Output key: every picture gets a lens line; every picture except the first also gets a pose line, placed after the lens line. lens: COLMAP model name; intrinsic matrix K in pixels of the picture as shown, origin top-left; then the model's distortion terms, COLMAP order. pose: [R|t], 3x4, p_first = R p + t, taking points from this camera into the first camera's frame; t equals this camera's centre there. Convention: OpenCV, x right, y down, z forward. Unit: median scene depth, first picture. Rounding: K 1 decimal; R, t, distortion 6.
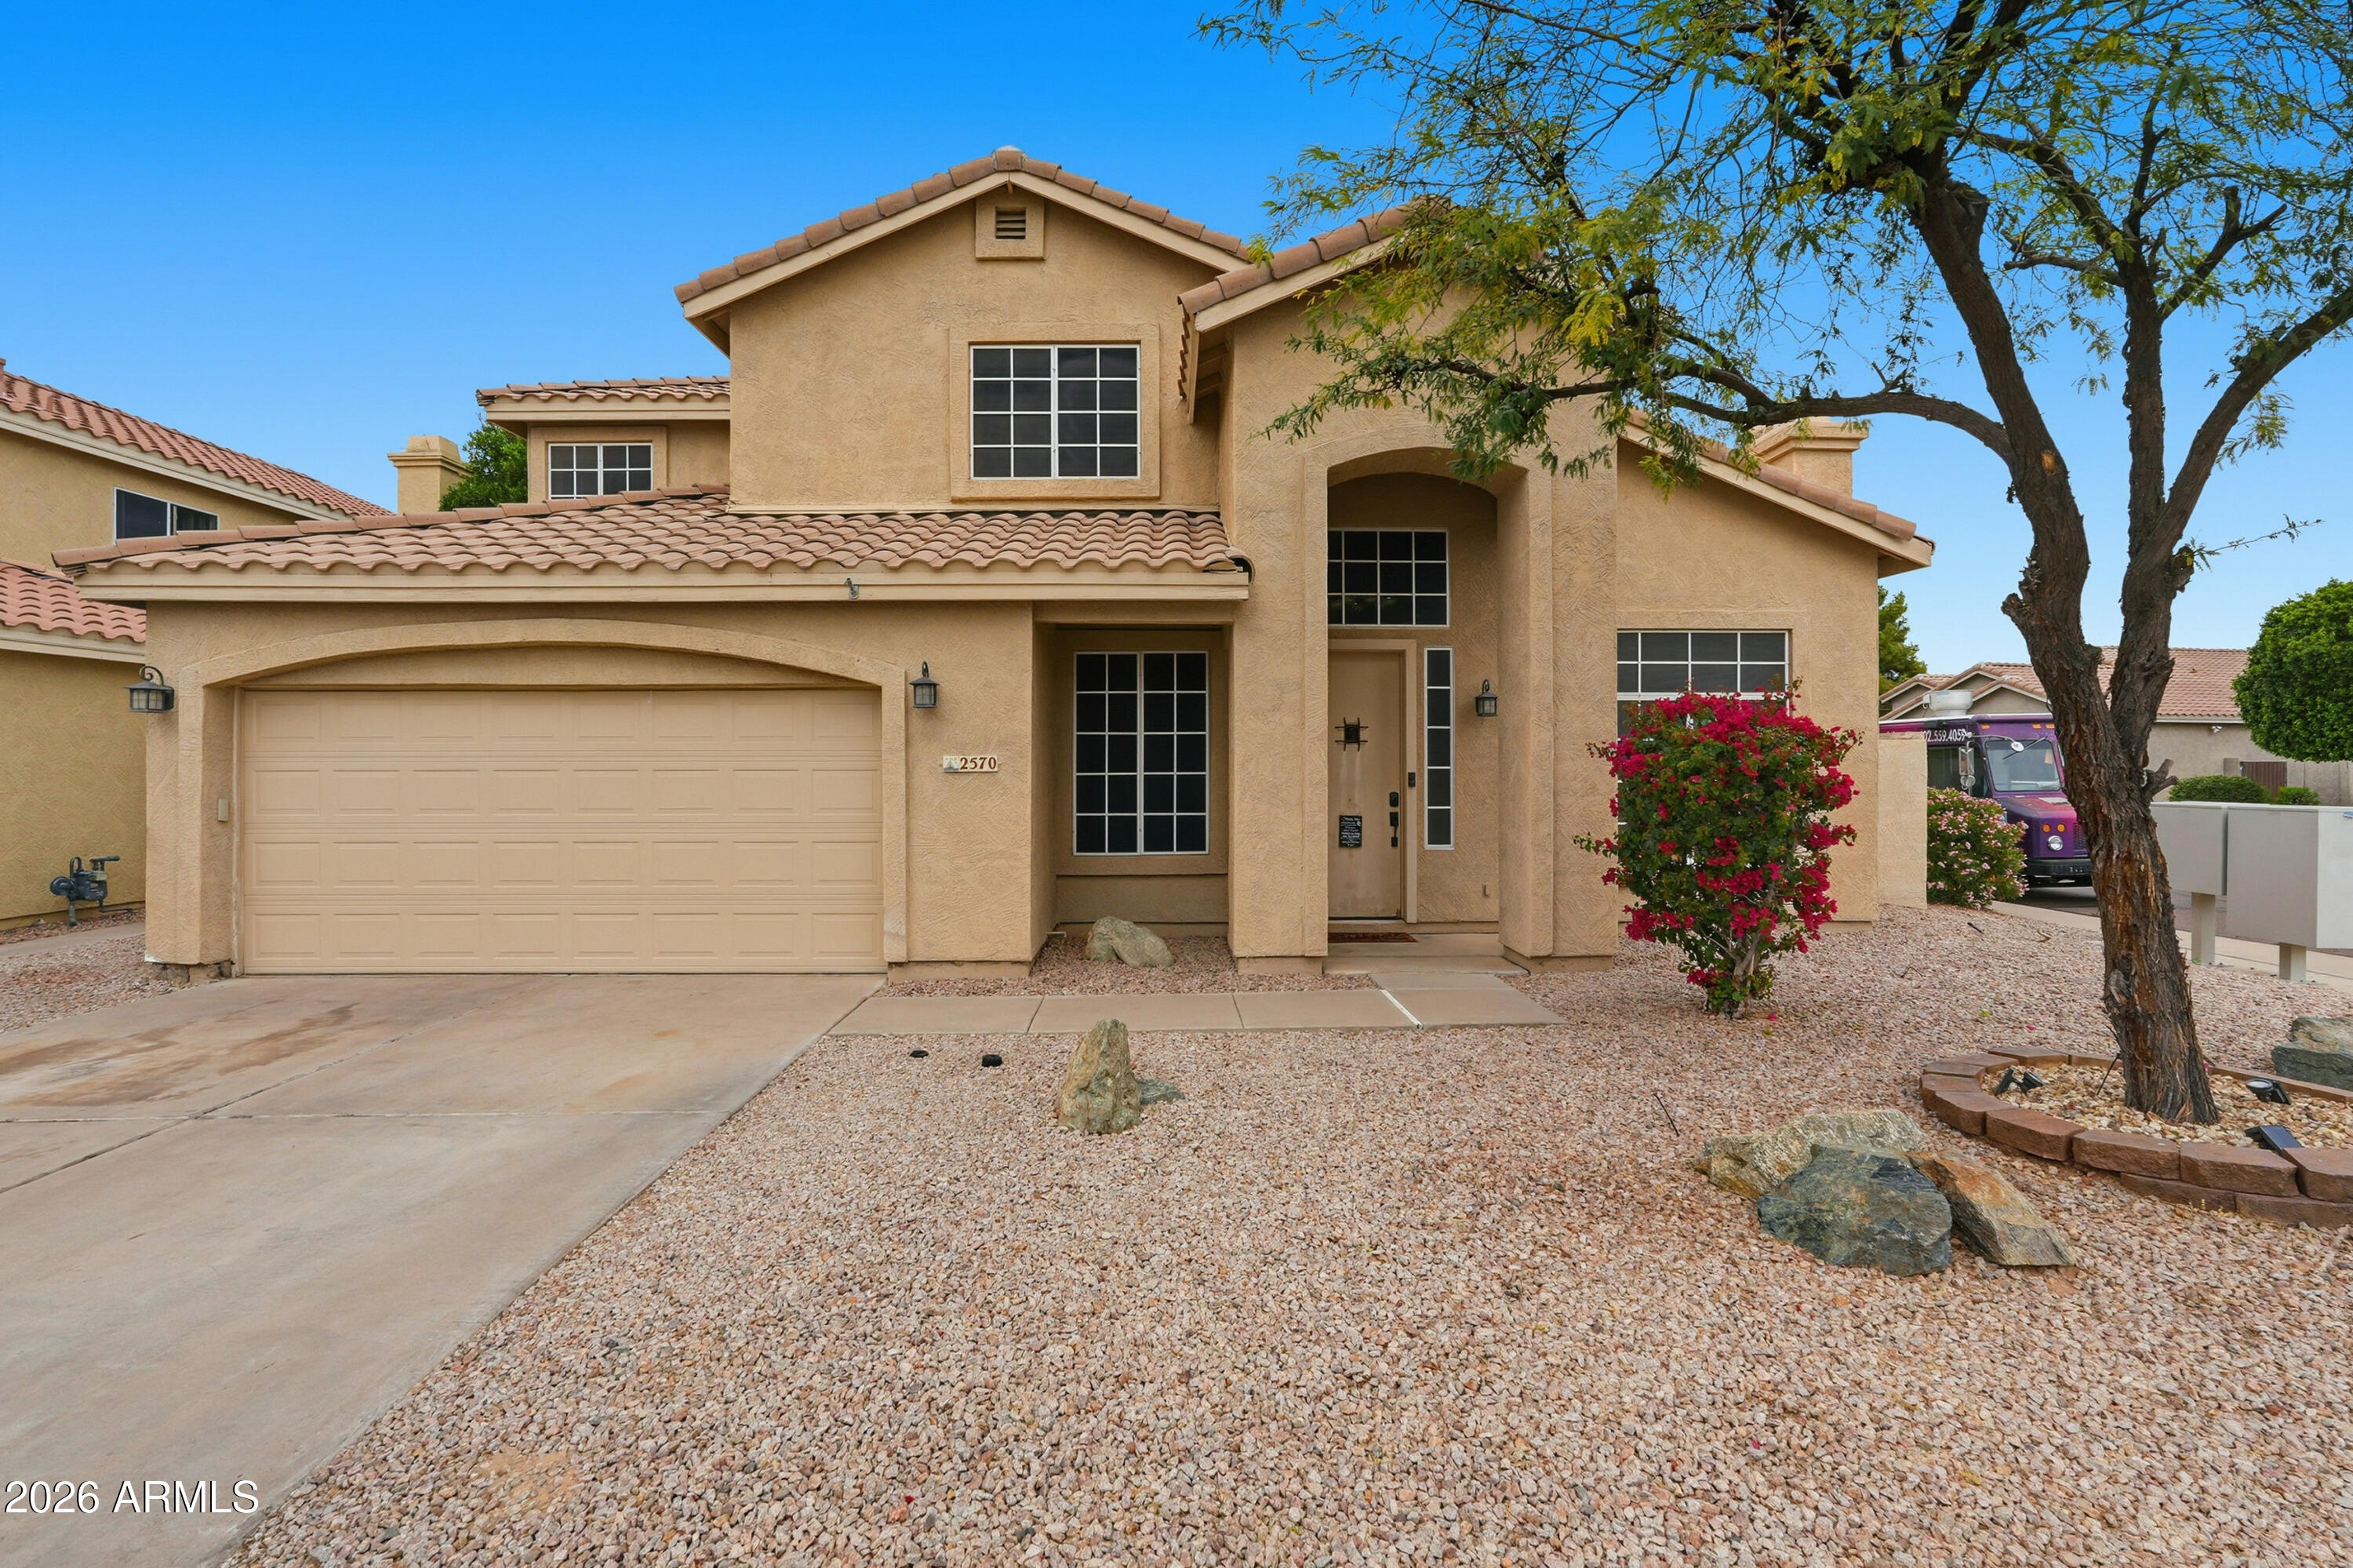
lens RADIAL K [[1043.8, 0, 1168.4], [0, 1043.8, 776.6], [0, 0, 1]] dist [-0.009108, 0.002339]
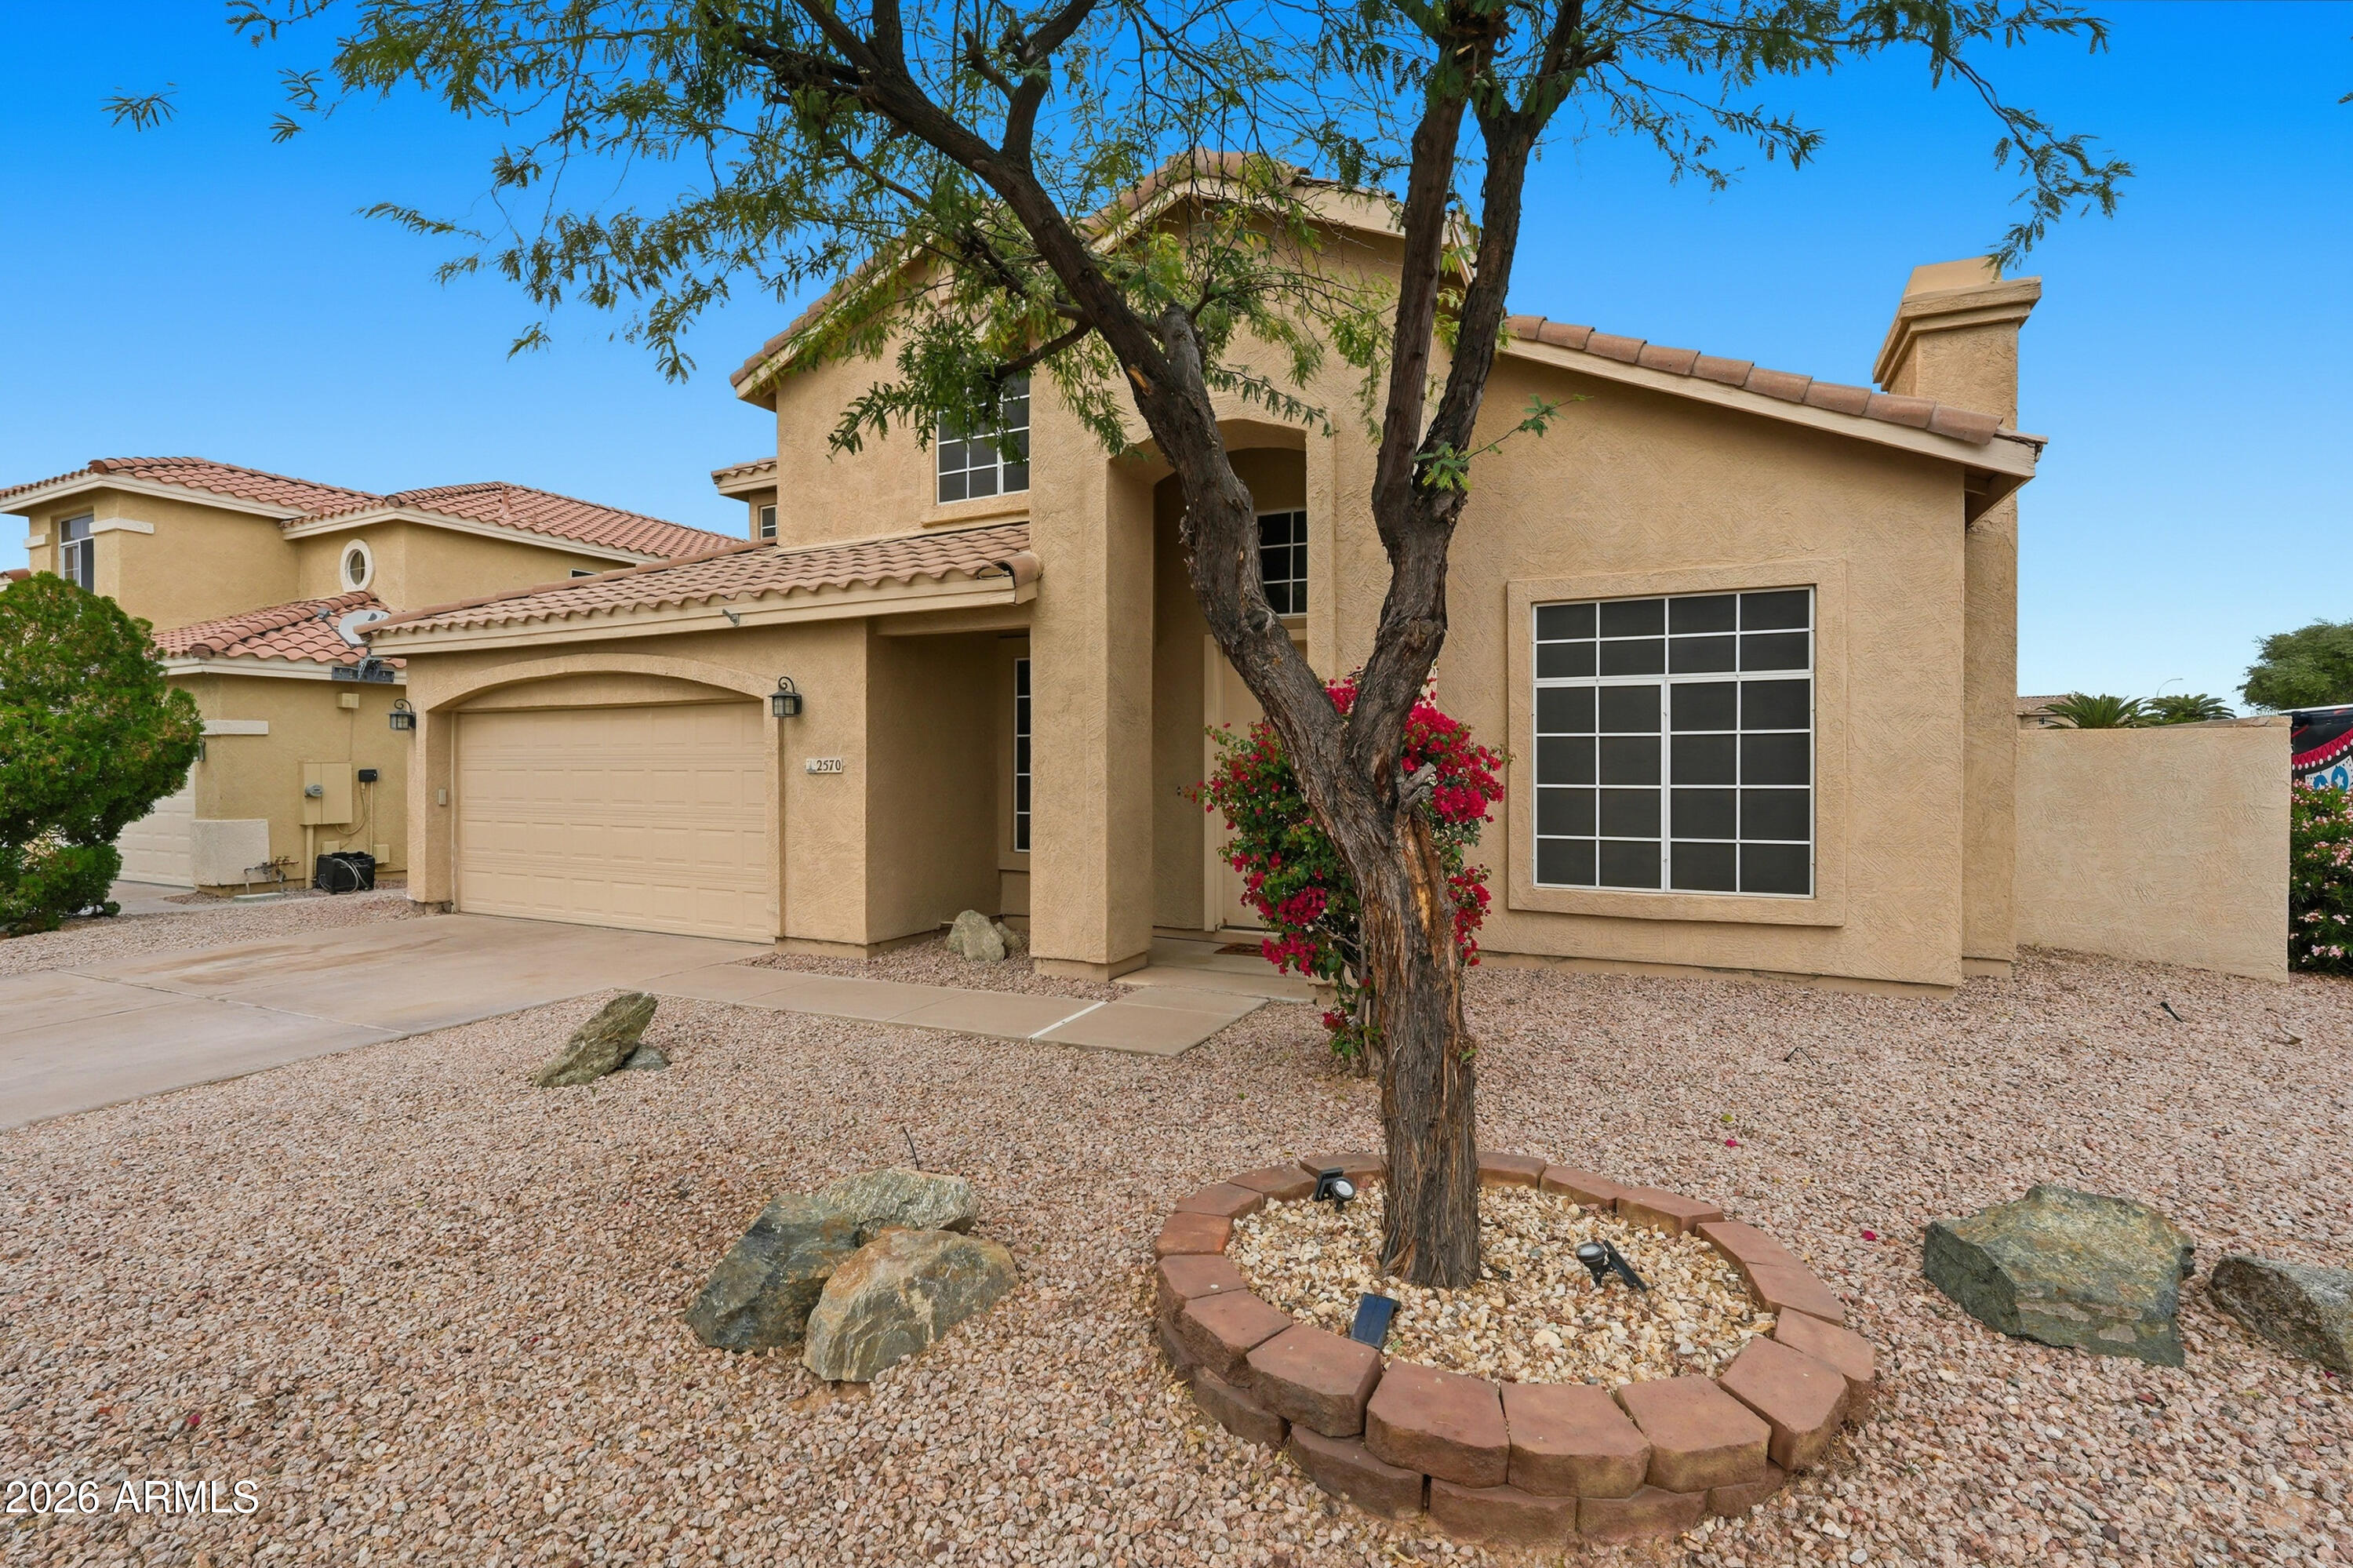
lens RADIAL K [[1043.8, 0, 1170.8], [0, 1043.8, 779.3], [0, 0, 1]] dist [-0.009108, 0.002339]
pose [[0.894292, 0.007218, -0.447426, 0.637624], [-0.004999, 0.999969, 0.006139, -0.006158], [0.447457, -0.003253, 0.894300, 0.159547]]
